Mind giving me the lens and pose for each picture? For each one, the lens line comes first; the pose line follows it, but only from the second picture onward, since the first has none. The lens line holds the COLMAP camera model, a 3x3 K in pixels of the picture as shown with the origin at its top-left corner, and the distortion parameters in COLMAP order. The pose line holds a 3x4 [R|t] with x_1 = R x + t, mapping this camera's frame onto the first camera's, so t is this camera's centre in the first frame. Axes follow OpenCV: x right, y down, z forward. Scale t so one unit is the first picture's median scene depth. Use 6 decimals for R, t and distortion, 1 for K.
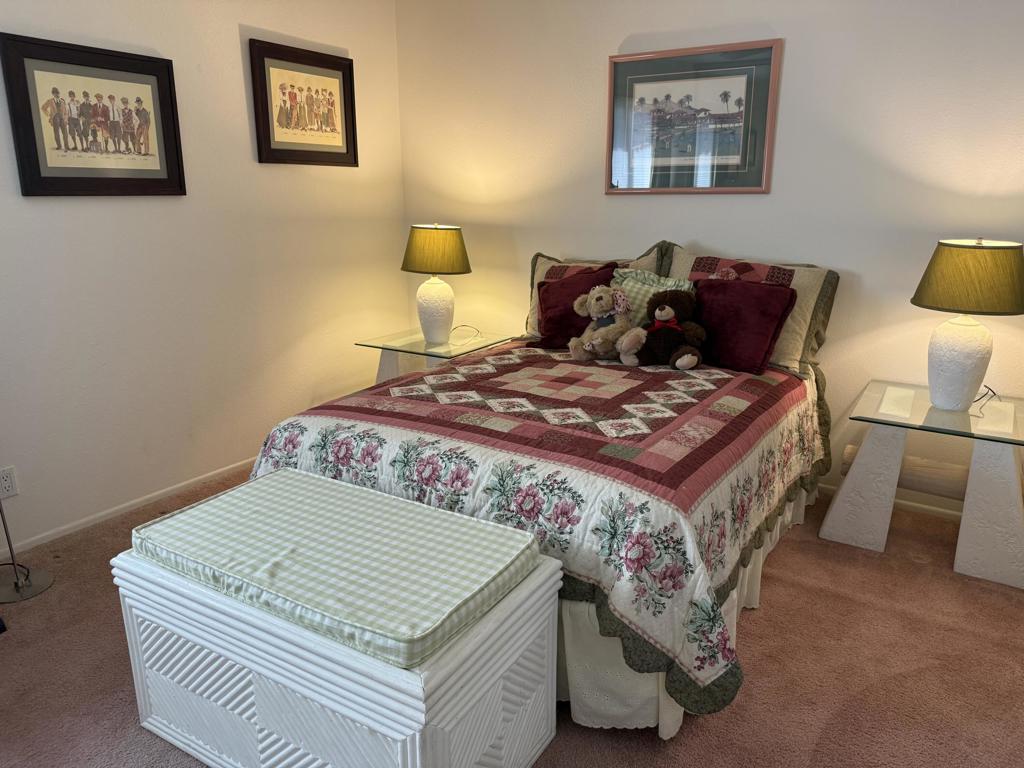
lens RADIAL K [[718.7, 0, 509.5], [0, 718.7, 387.8], [0, 0, 1]] dist [0.172341, -0.364359]
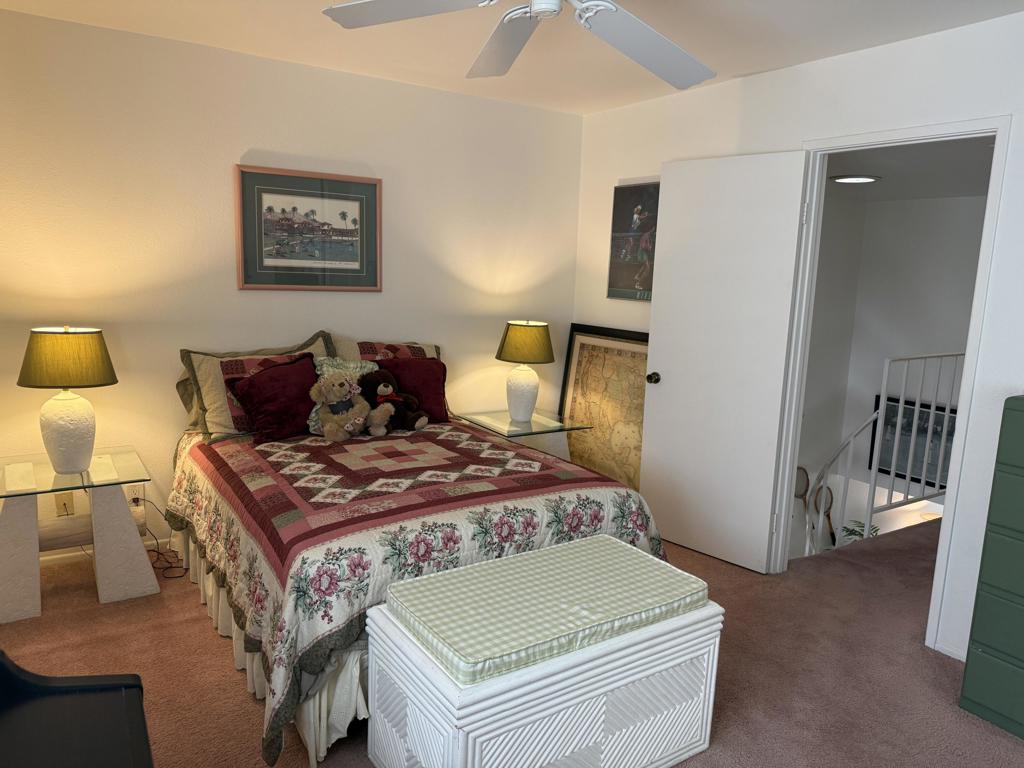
lens RADIAL K [[718.7, 0, 509.5], [0, 718.7, 387.8], [0, 0, 1]] dist [0.172341, -0.364359]
pose [[0.418249, -0.140512, 0.897399, -1.010864], [0.203148, 0.977407, 0.058358, -0.167482], [-0.885324, 0.157897, 0.437344, 0.335518]]
